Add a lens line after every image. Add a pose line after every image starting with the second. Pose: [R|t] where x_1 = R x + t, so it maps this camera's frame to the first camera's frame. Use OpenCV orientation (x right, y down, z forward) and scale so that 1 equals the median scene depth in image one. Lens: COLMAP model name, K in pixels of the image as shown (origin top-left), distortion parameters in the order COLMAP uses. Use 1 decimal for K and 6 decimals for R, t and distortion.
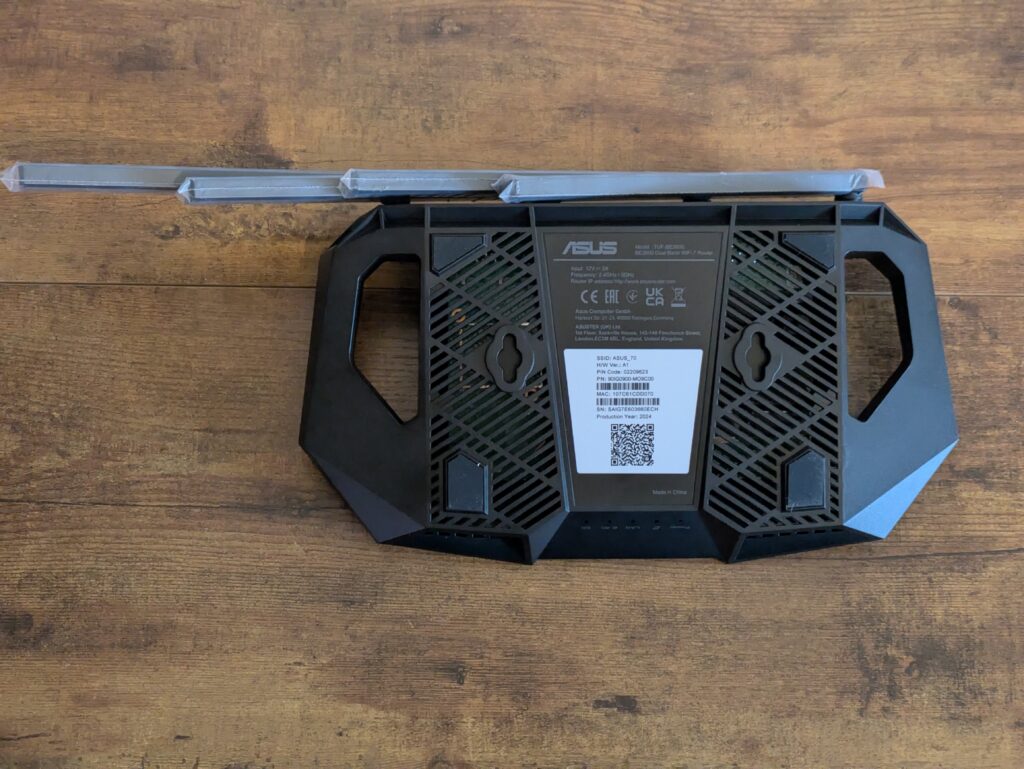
lens RADIAL K [[1537.1, 0, 512.7], [0, 1537.1, 385.4], [0, 0, 1]] dist [0.043871, 0.000000]
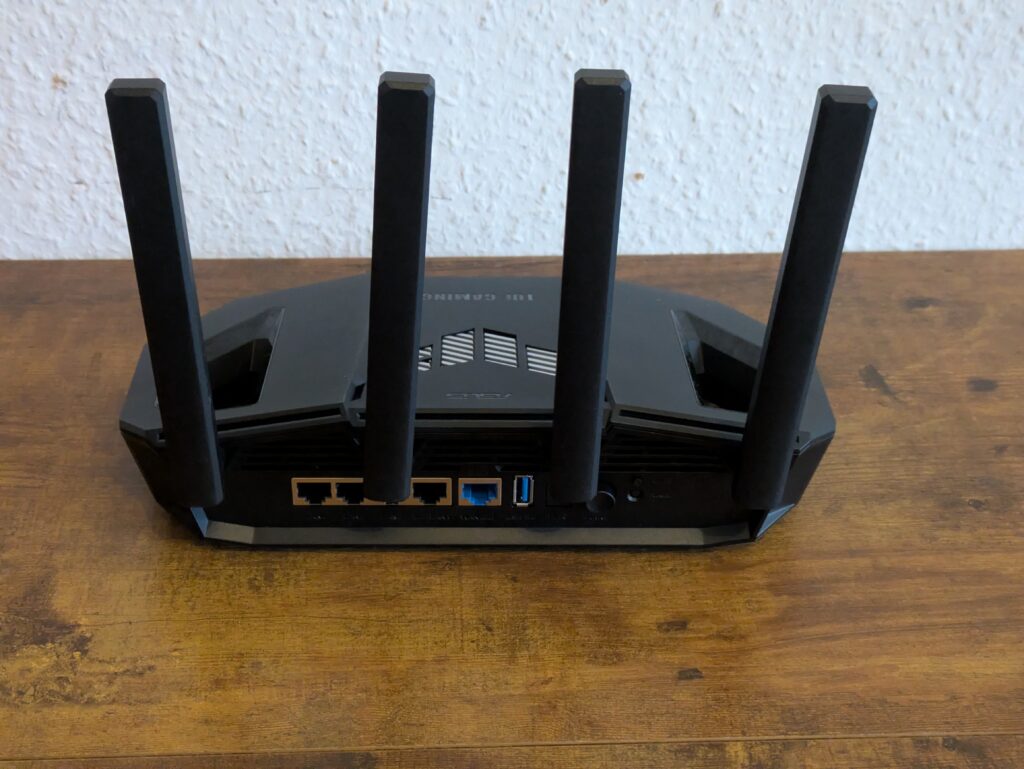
lens RADIAL K [[1537.1, 0, 503.5], [0, 1537.1, 387.1], [0, 0, 1]] dist [0.043871, 0.000000]
pose [[0.998561, -0.034964, 0.040664, 0.047910], [0.052705, 0.779928, -0.623646, 0.276854], [-0.009910, 0.624891, 0.780649, 0.322480]]
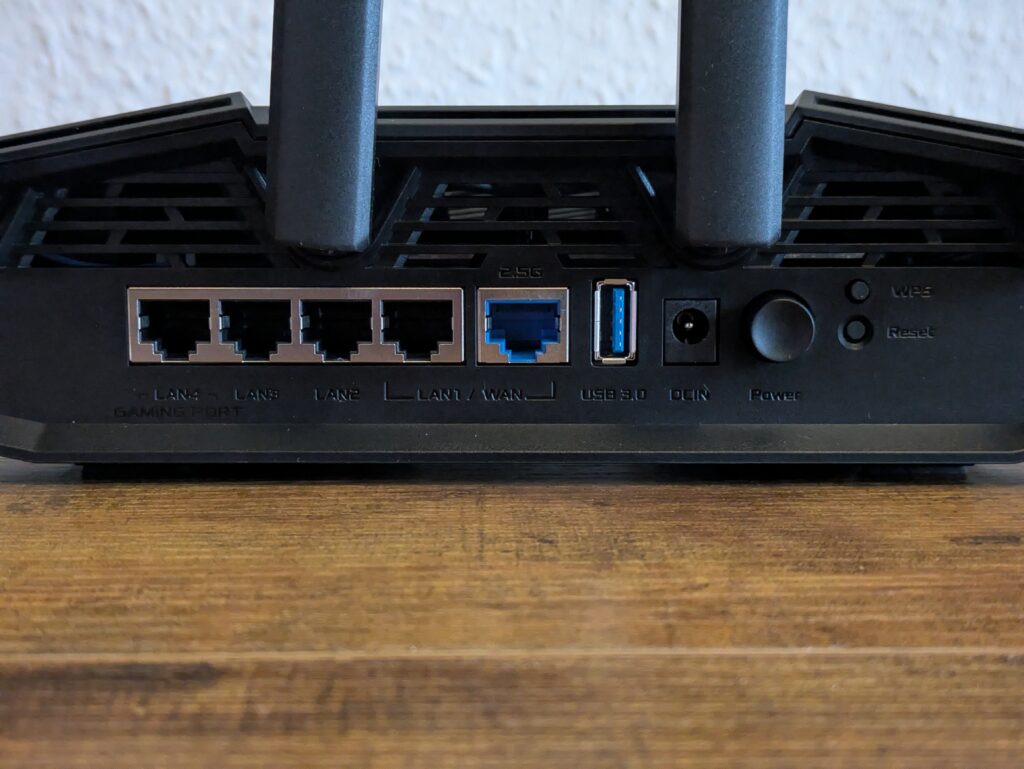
lens RADIAL K [[1537.1, 0, 505.1], [0, 1537.1, 386.3], [0, 0, 1]] dist [0.043871, 0.000000]
pose [[0.999394, -0.027857, 0.020852, 0.053833], [0.029876, 0.379682, -0.924635, 0.167958], [0.017841, 0.924698, 0.380284, 0.891825]]
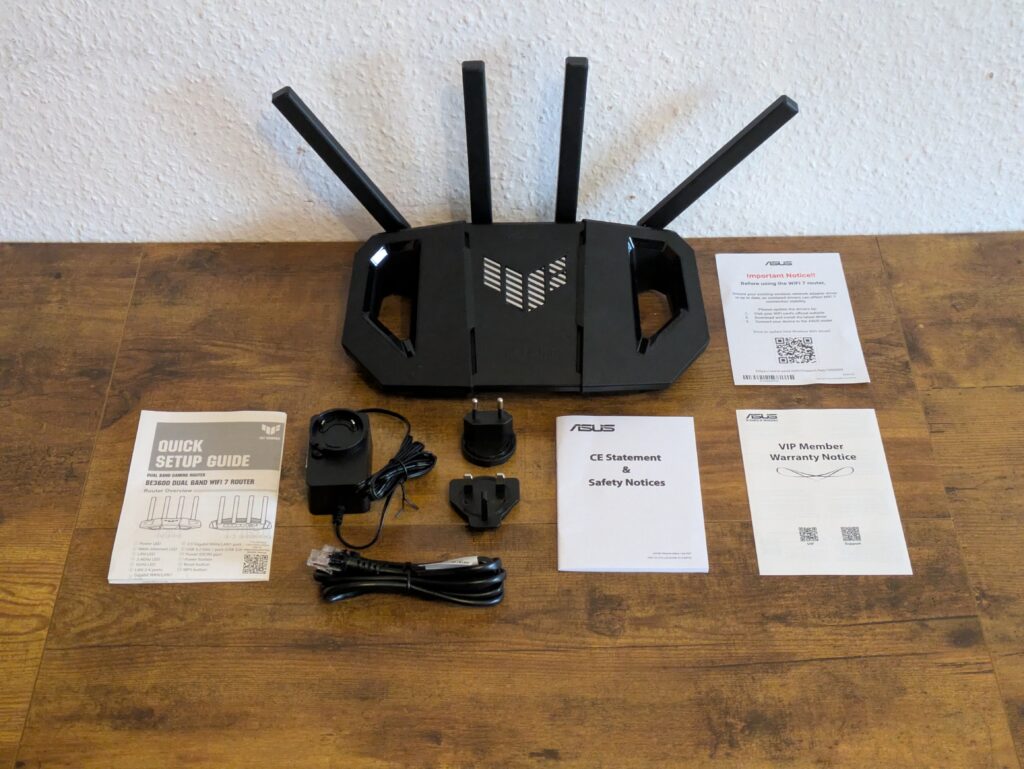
lens RADIAL K [[1537.1, 0, 515.5], [0, 1537.1, 383.6], [0, 0, 1]] dist [0.043871, 0.000000]
pose [[0.999539, -0.029328, -0.007828, 0.059768], [0.021490, 0.865839, -0.499860, 0.616339], [0.021437, 0.499462, 0.866071, -0.438168]]
